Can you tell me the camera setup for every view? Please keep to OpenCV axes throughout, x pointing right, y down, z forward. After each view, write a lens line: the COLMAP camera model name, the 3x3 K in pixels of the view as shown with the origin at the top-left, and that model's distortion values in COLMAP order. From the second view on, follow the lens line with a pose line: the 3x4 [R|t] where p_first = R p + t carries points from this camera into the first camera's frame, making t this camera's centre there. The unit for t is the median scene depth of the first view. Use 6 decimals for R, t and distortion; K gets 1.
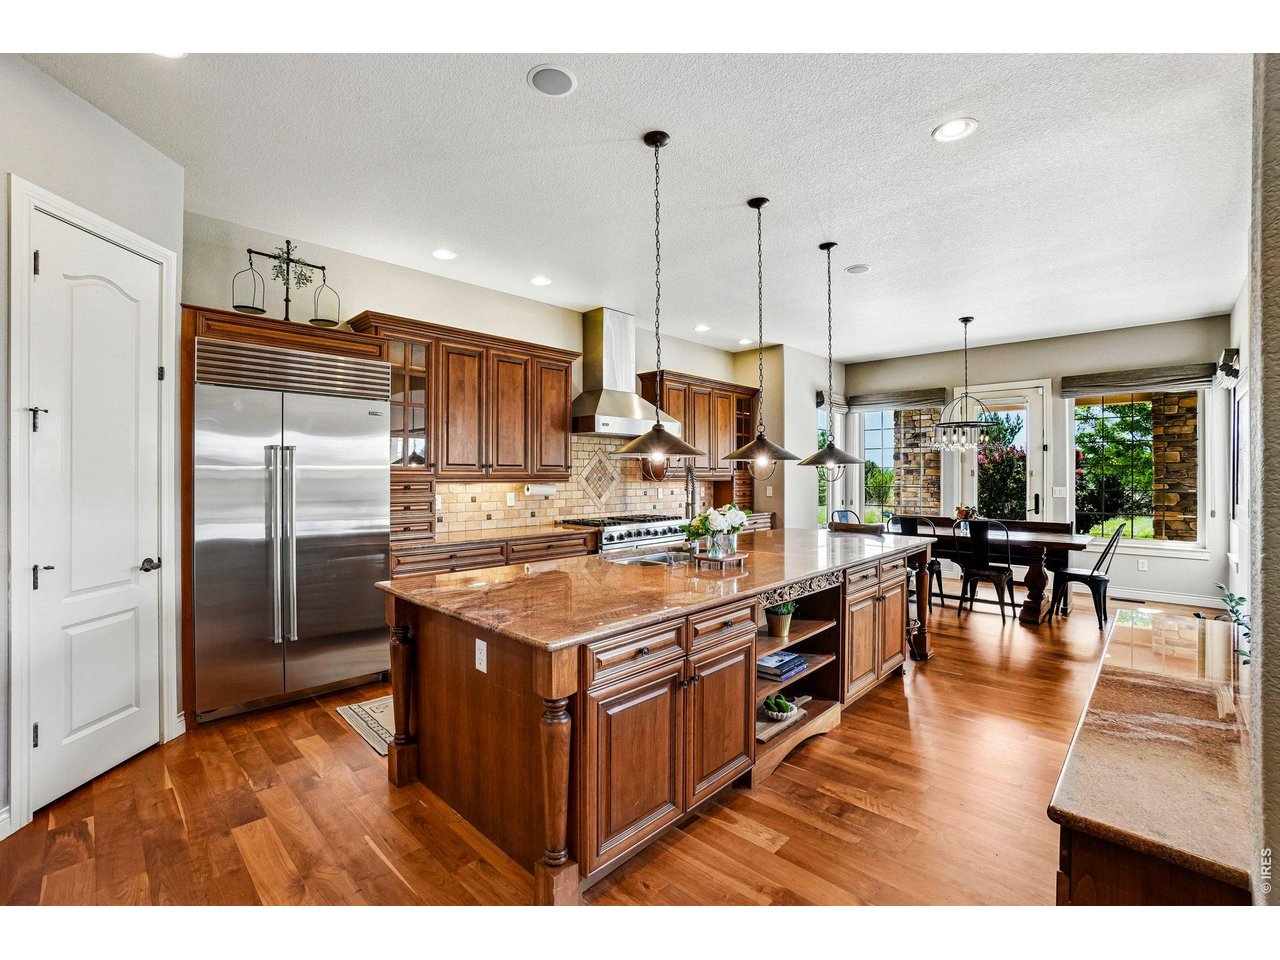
lens RADIAL K [[564.6, 0, 631.7], [0, 564.6, 476.8], [0, 0, 1]] dist [-0.057177, 0.019648]
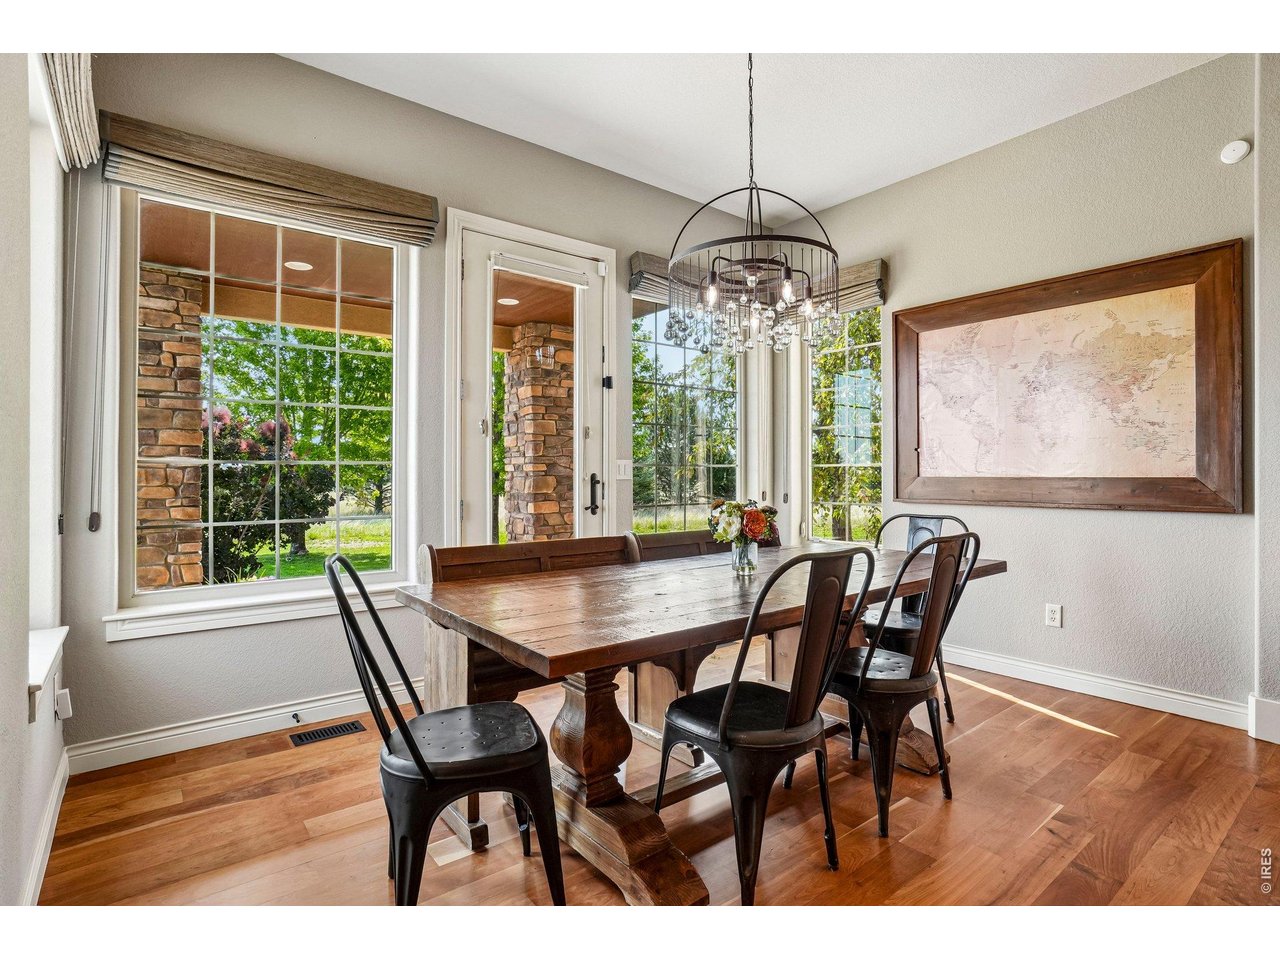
lens RADIAL K [[629.2, 0, 632.4], [0, 629.2, 466.6], [0, 0, 1]] dist [-0.073878, 0.050047]
pose [[0.133176, 0.007570, 0.991063, 0.166323], [0.006497, 0.999943, -0.008511, 0.025577], [-0.991071, 0.007573, 0.133119, 0.799195]]
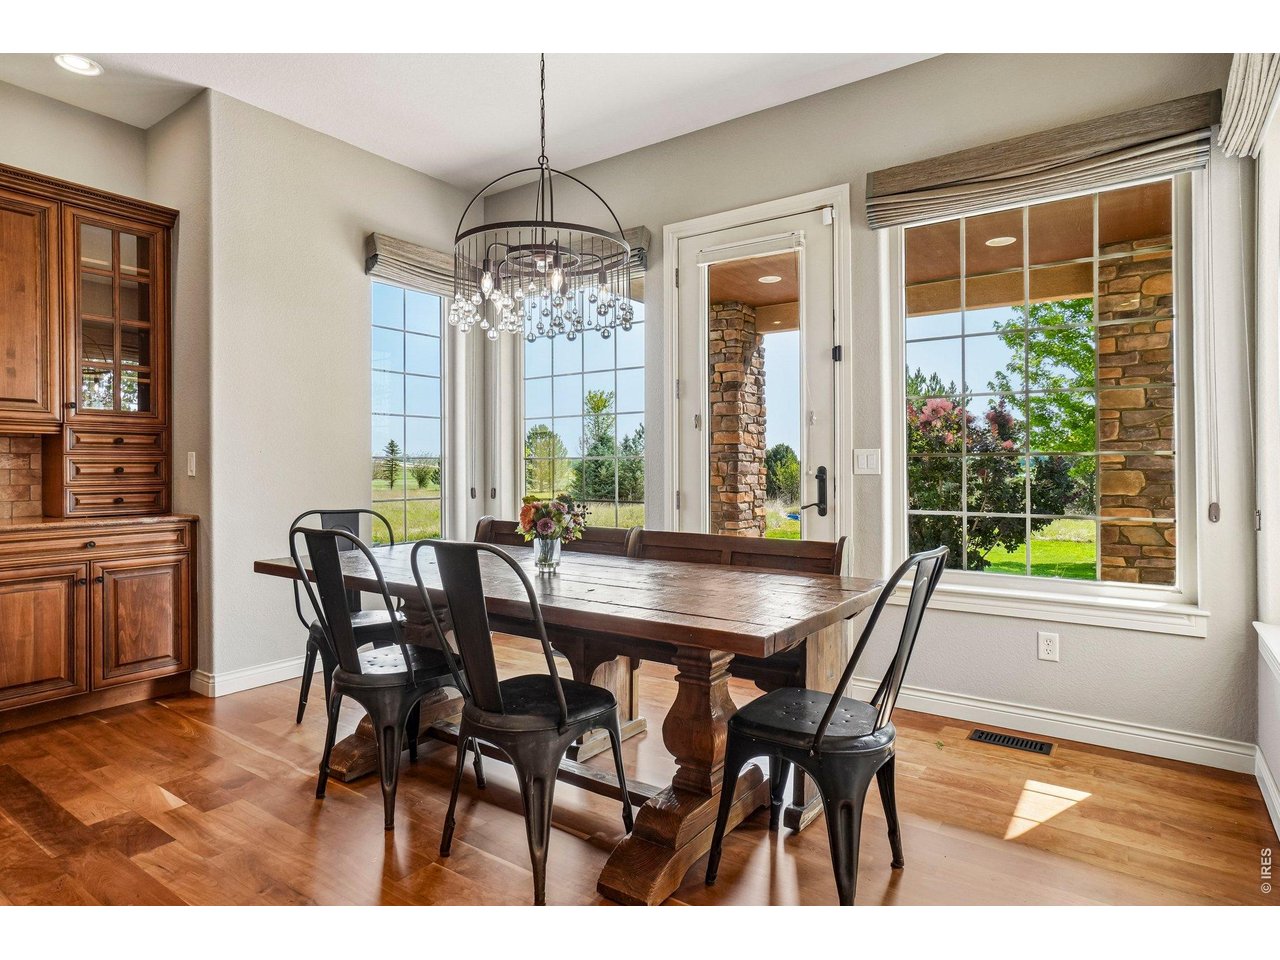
lens RADIAL K [[722.4, 0, 640.6], [0, 722.4, 465.3], [0, 0, 1]] dist [-0.001016, 0.000700]
pose [[0.986605, -0.000710, 0.163126, 0.461211], [0.001849, 0.999975, -0.006831, 0.029646], [-0.163117, 0.007041, 0.986582, 0.438311]]
